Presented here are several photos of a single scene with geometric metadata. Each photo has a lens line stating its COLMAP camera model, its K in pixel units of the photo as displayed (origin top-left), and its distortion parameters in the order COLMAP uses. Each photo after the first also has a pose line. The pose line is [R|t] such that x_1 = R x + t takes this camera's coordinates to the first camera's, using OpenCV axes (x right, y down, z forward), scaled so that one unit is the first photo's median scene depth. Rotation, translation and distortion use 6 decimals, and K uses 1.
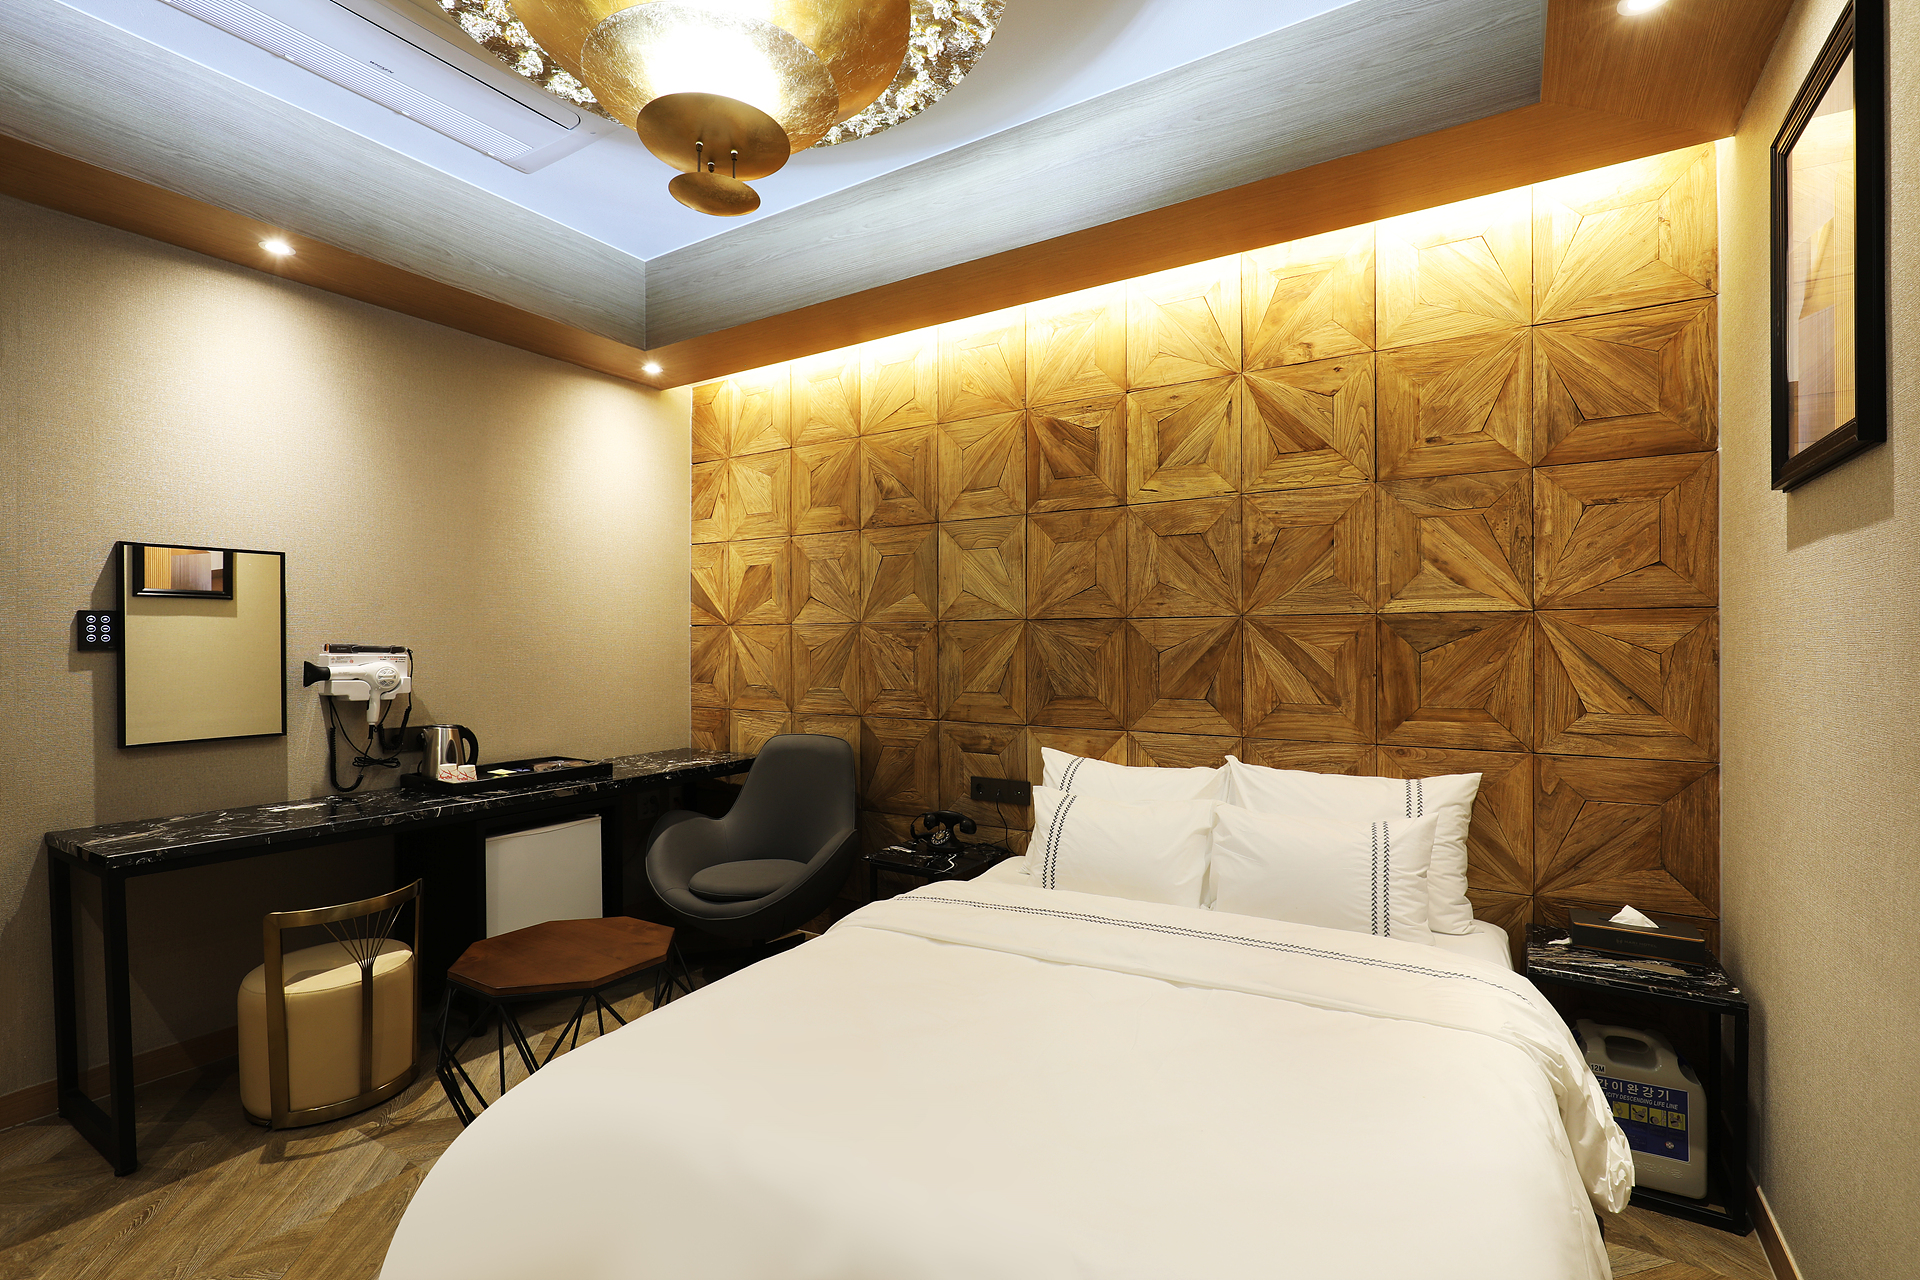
lens RADIAL K [[866.6, 0, 965.1], [0, 866.6, 643.6], [0, 0, 1]] dist [0.001922, -0.000013]
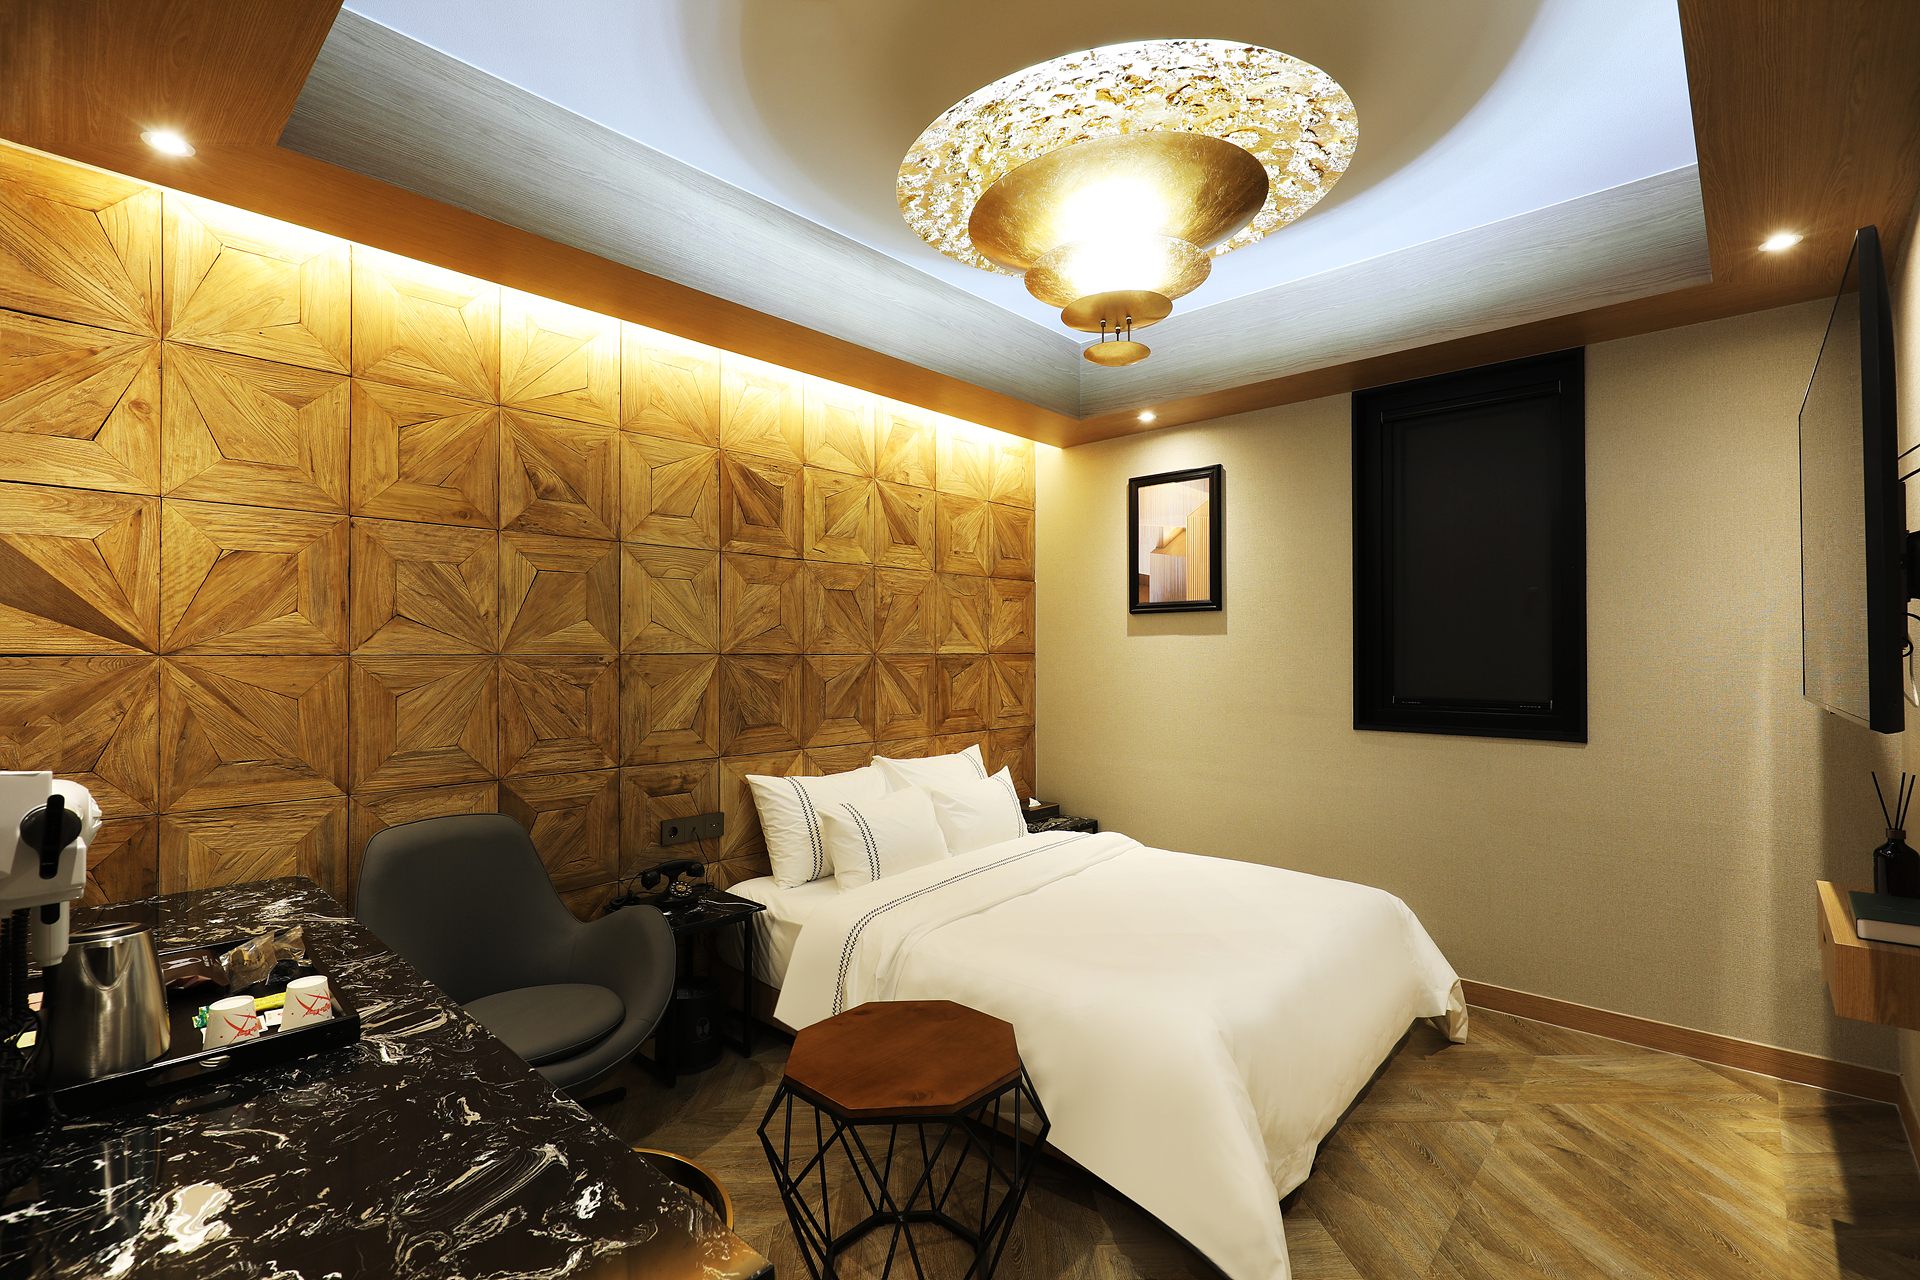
lens RADIAL K [[866.6, 0, 965.1], [0, 866.6, 643.6], [0, 0, 1]] dist [0.001922, -0.000013]
pose [[0.177392, 0.011115, 0.984077, -0.886670], [-0.001336, 0.999938, -0.011053, -0.029257], [-0.984139, 0.000646, 0.177396, 0.534002]]
